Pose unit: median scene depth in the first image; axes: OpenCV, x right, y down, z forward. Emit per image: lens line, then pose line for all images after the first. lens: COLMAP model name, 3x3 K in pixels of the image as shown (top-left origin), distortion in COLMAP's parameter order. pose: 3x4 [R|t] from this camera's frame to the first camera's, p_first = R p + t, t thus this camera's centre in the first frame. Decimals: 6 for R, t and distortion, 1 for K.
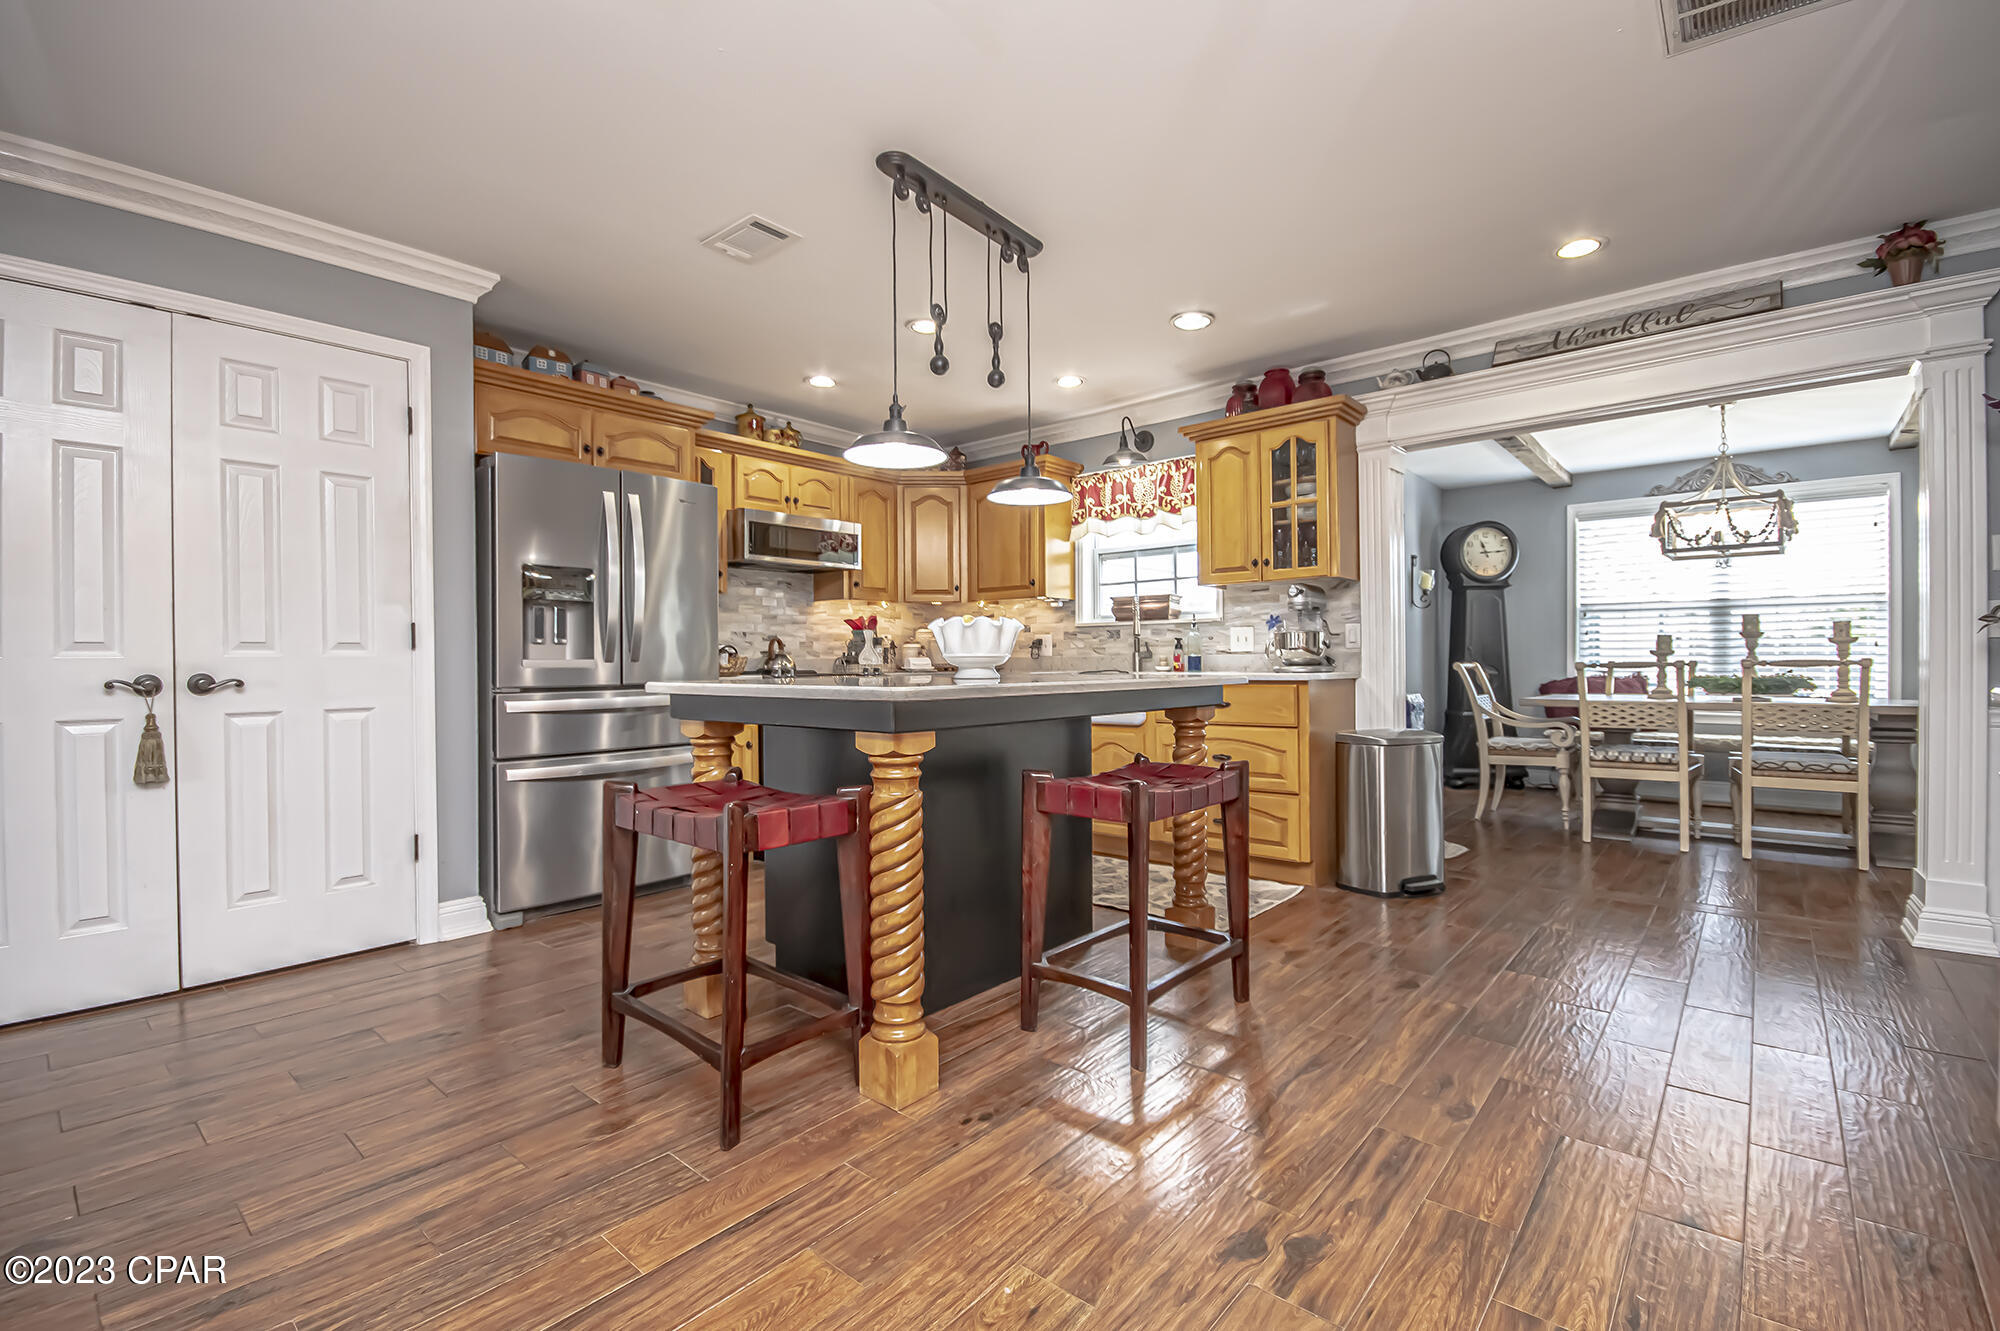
lens RADIAL K [[876.3, 0, 1012.4], [0, 876.3, 657.8], [0, 0, 1]] dist [0.007449, -0.010328]
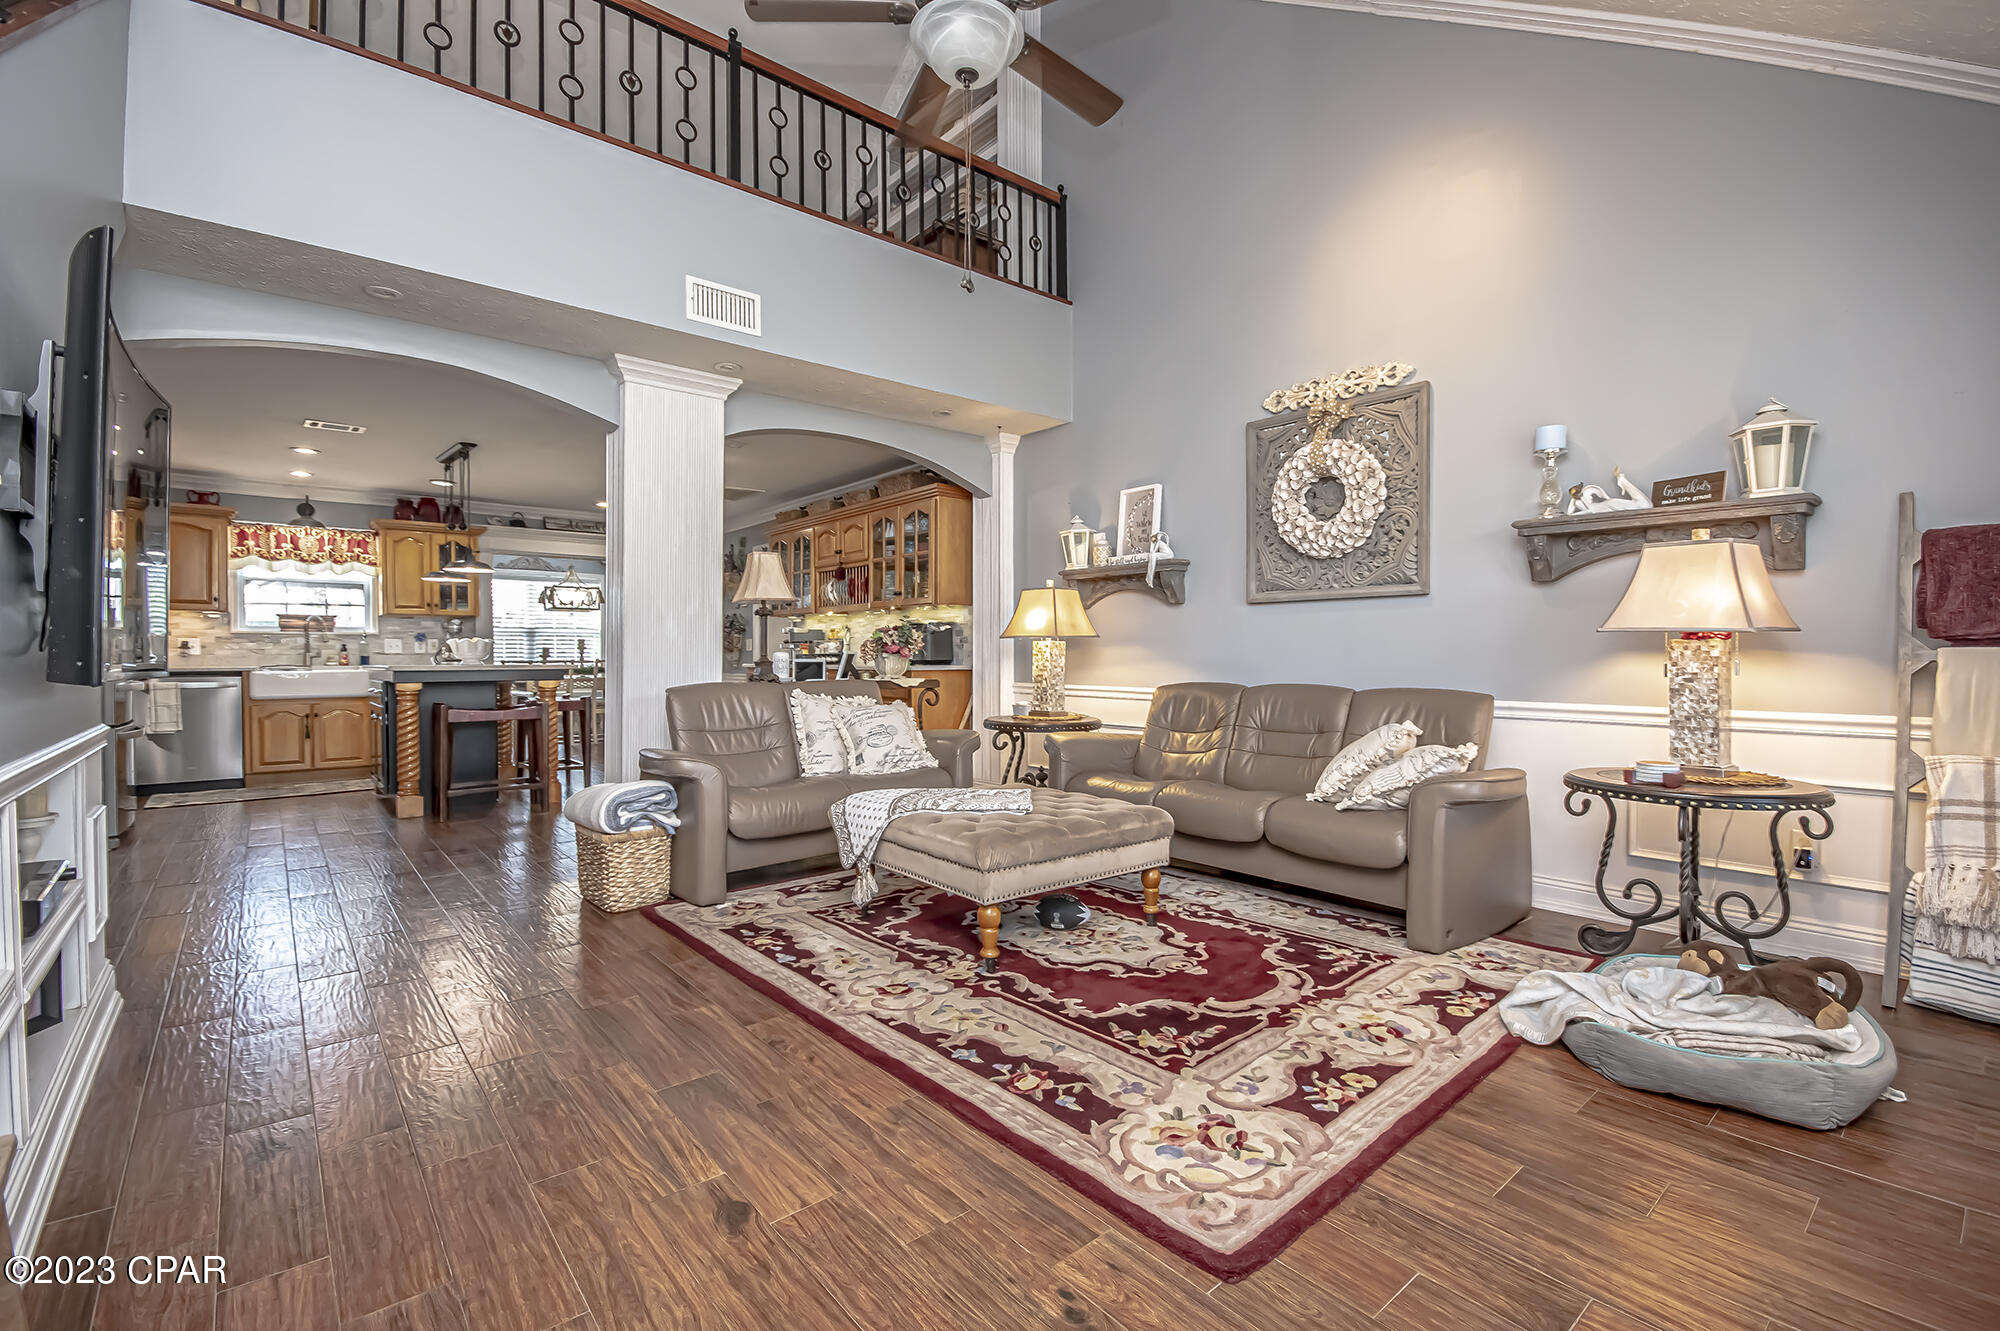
lens RADIAL K [[876.3, 0, 1014.2], [0, 876.3, 661.2], [0, 0, 1]] dist [0.007449, -0.010328]
pose [[0.156451, 0.003490, 0.987680, -1.150232], [-0.000260, 0.999994, -0.003492, 0.012271], [-0.987686, 0.000289, 0.156451, -0.417202]]
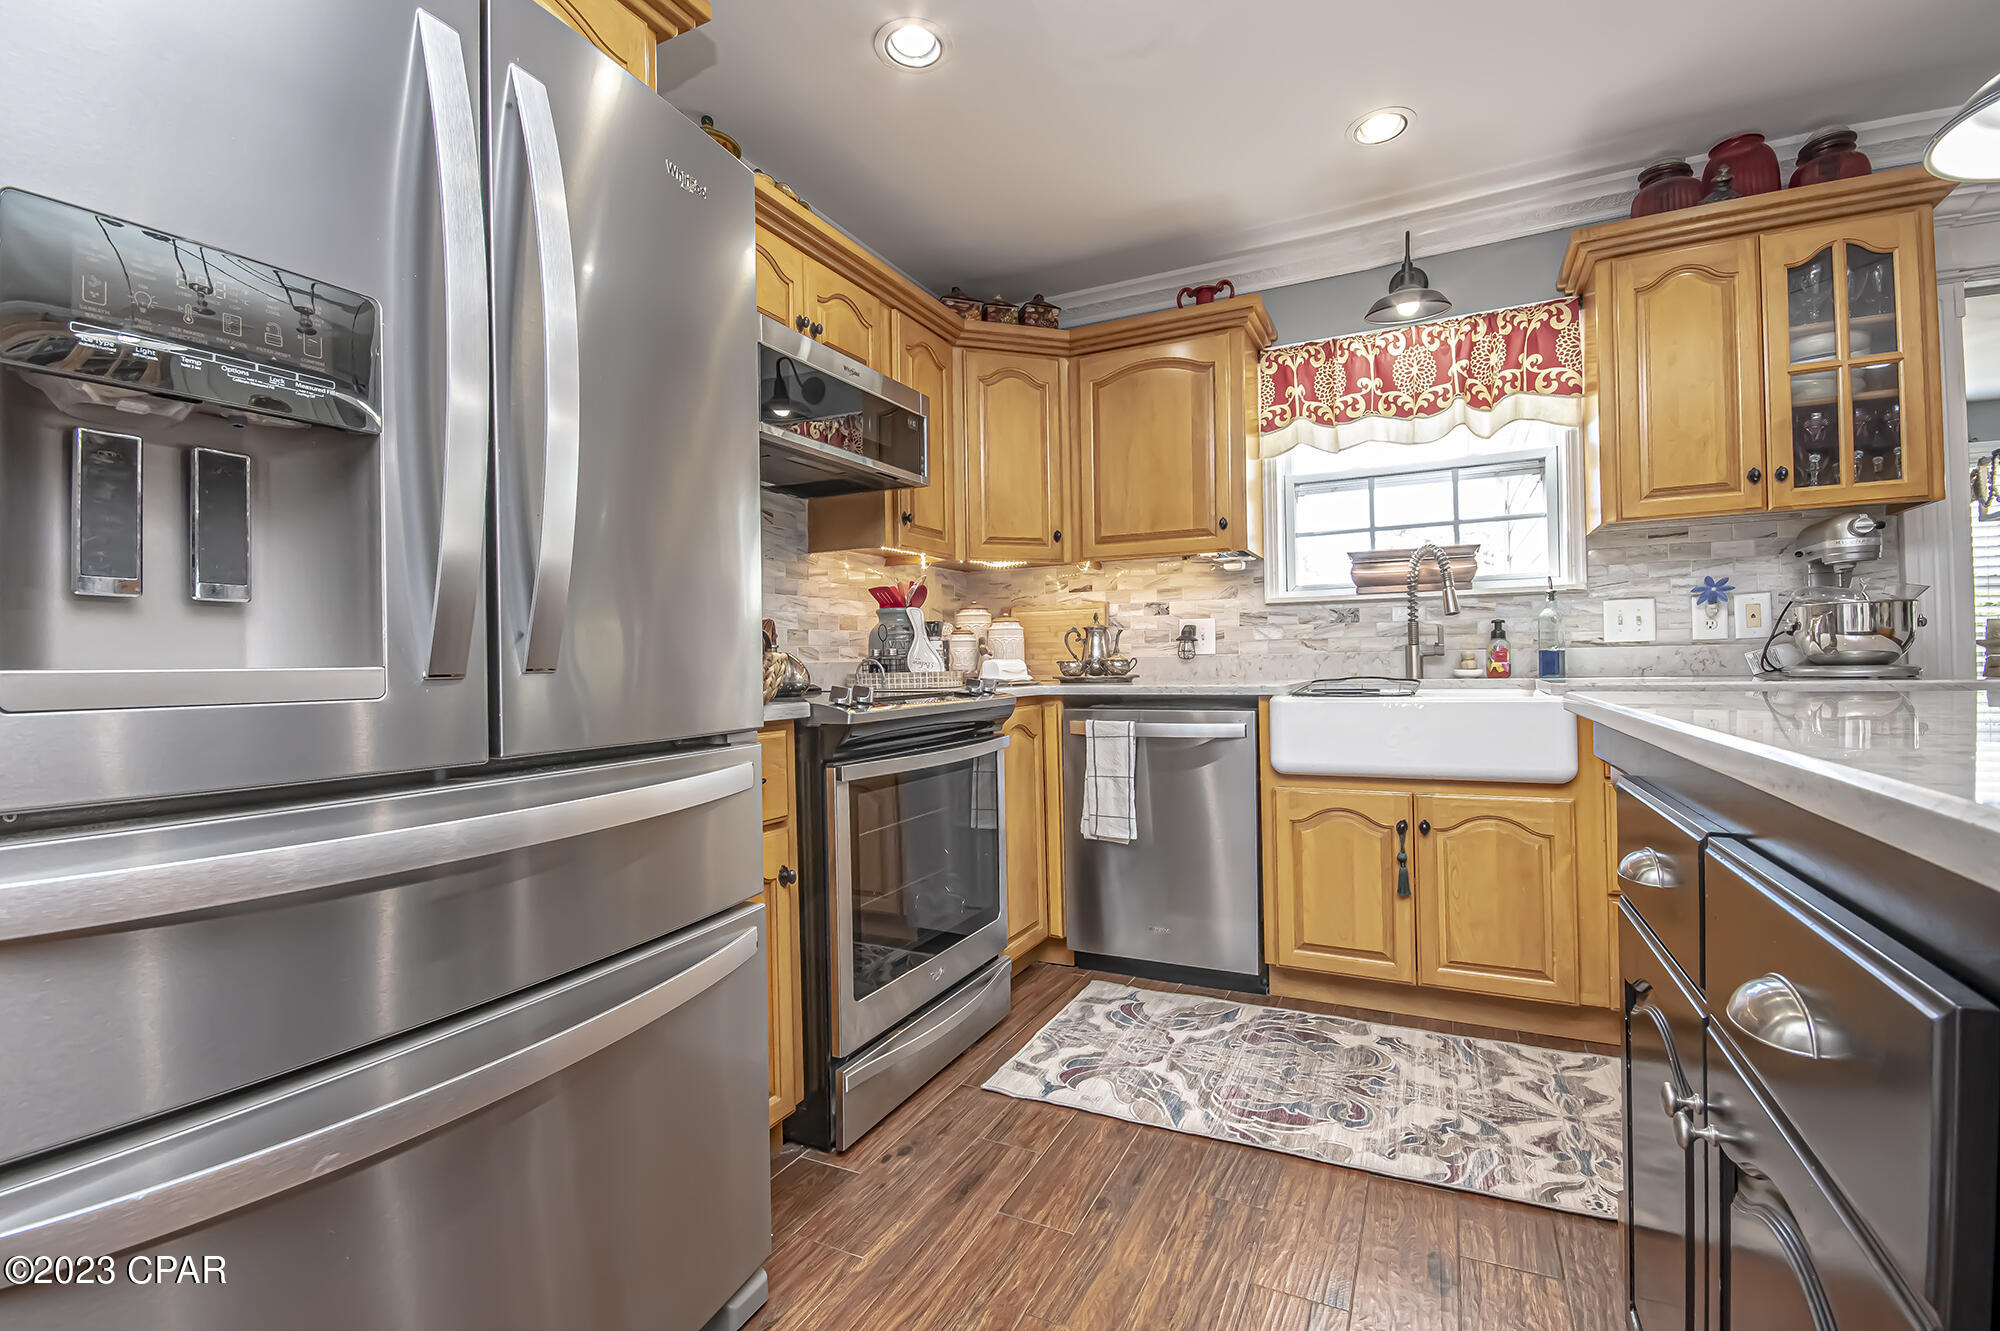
lens RADIAL K [[876.3, 0, 1017.0], [0, 876.3, 664.2], [0, 0, 1]] dist [0.007449, -0.010328]
pose [[0.968418, -0.009342, 0.249156, -0.259895], [0.009021, 0.999956, 0.002429, 0.002099], [-0.249168, -0.000105, 0.968460, 0.510774]]
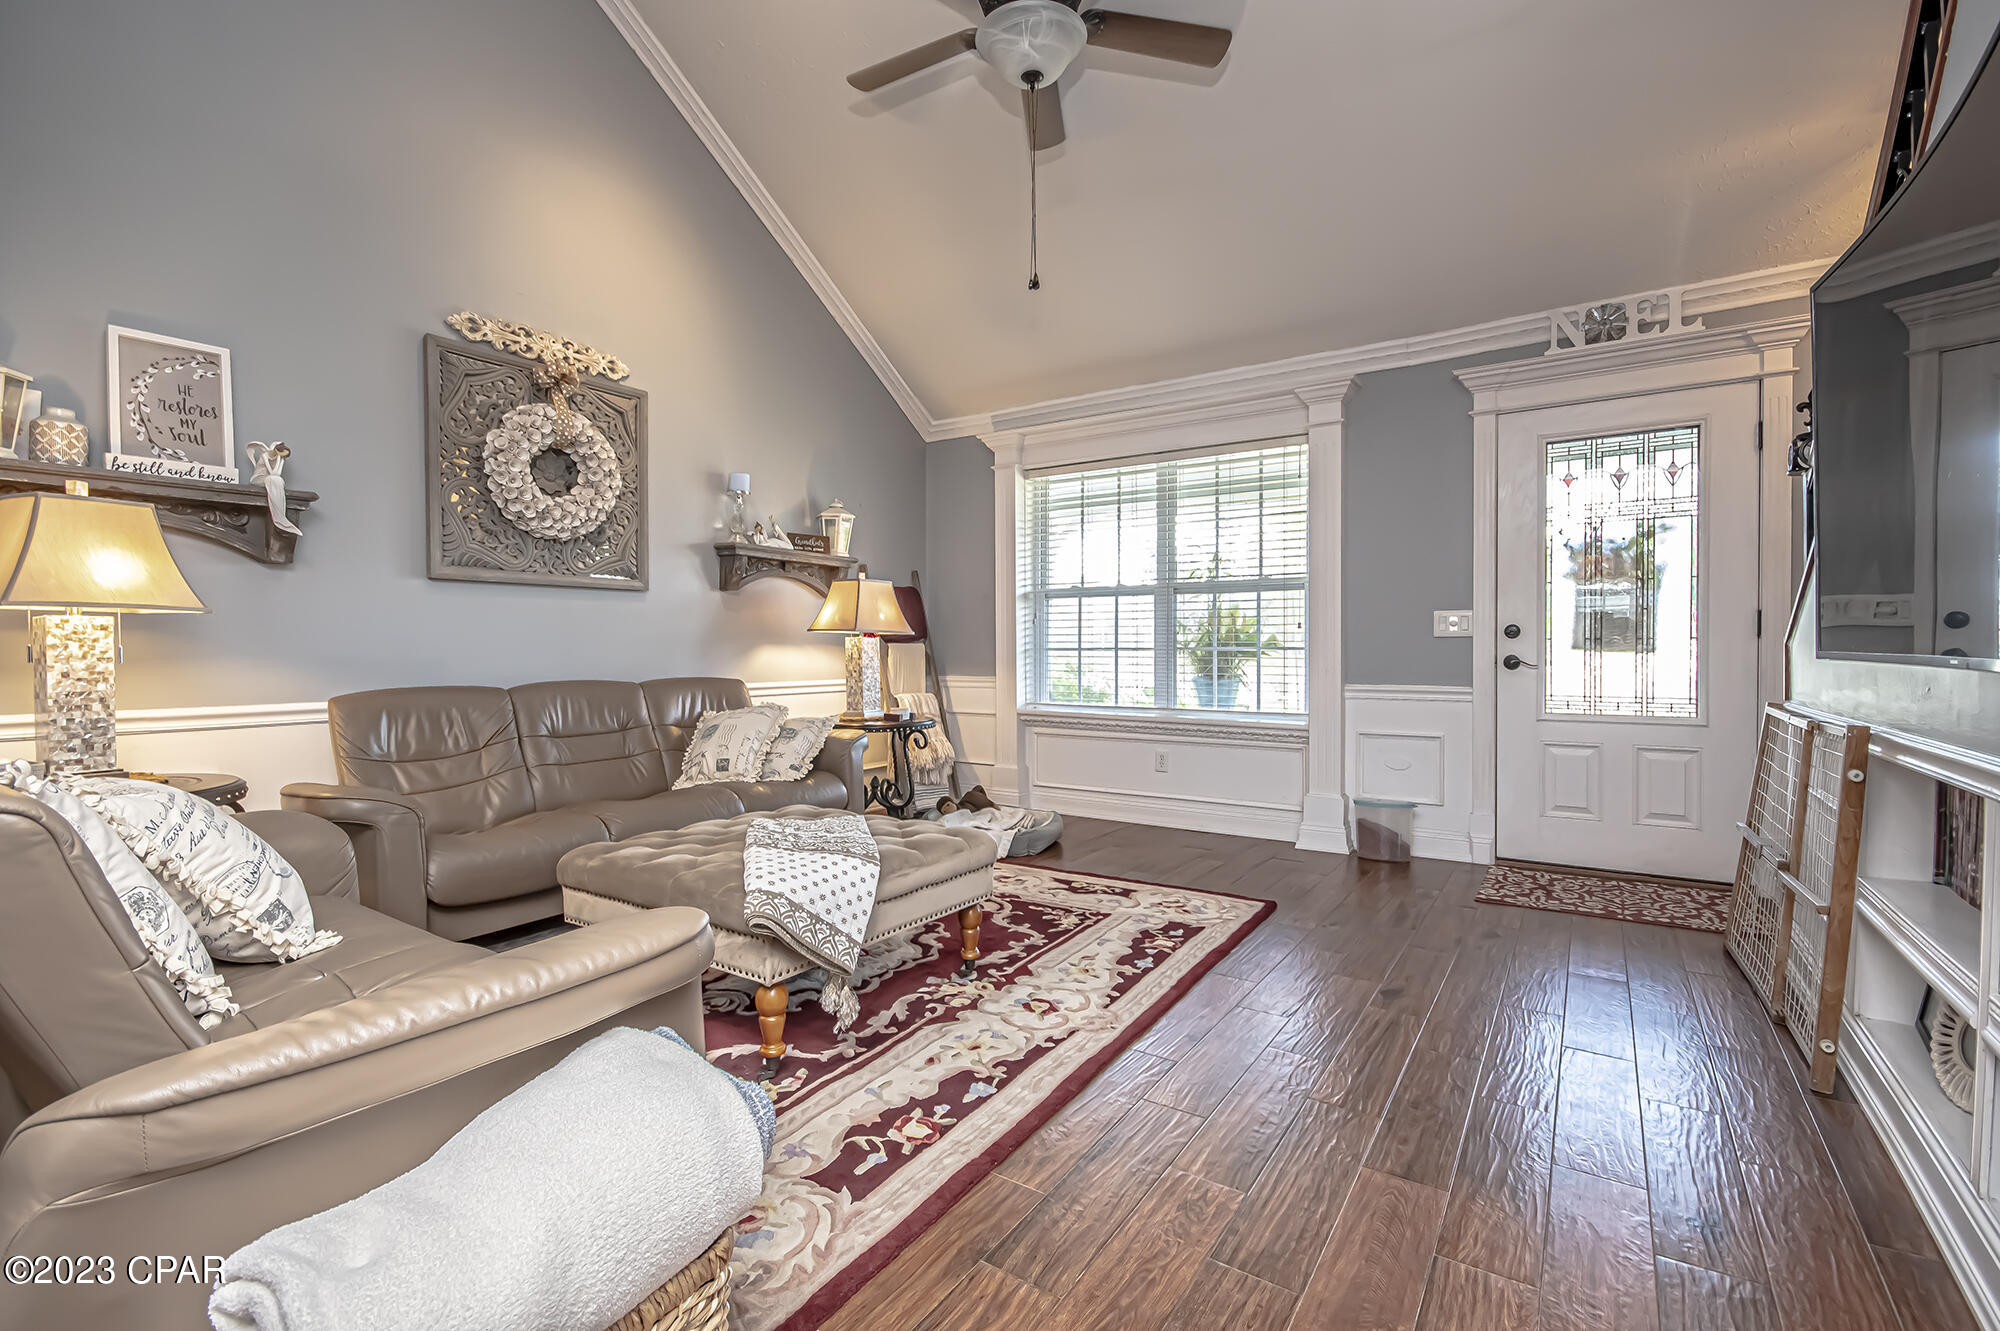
lens RADIAL K [[876.3, 0, 1014.0], [0, 876.3, 667.4], [0, 0, 1]] dist [0.007449, -0.010328]
pose [[-0.992392, 0.019194, -0.121613, -0.566749], [0.016715, 0.999632, 0.021372, 0.010243], [0.121978, 0.019176, -0.992348, 0.214588]]
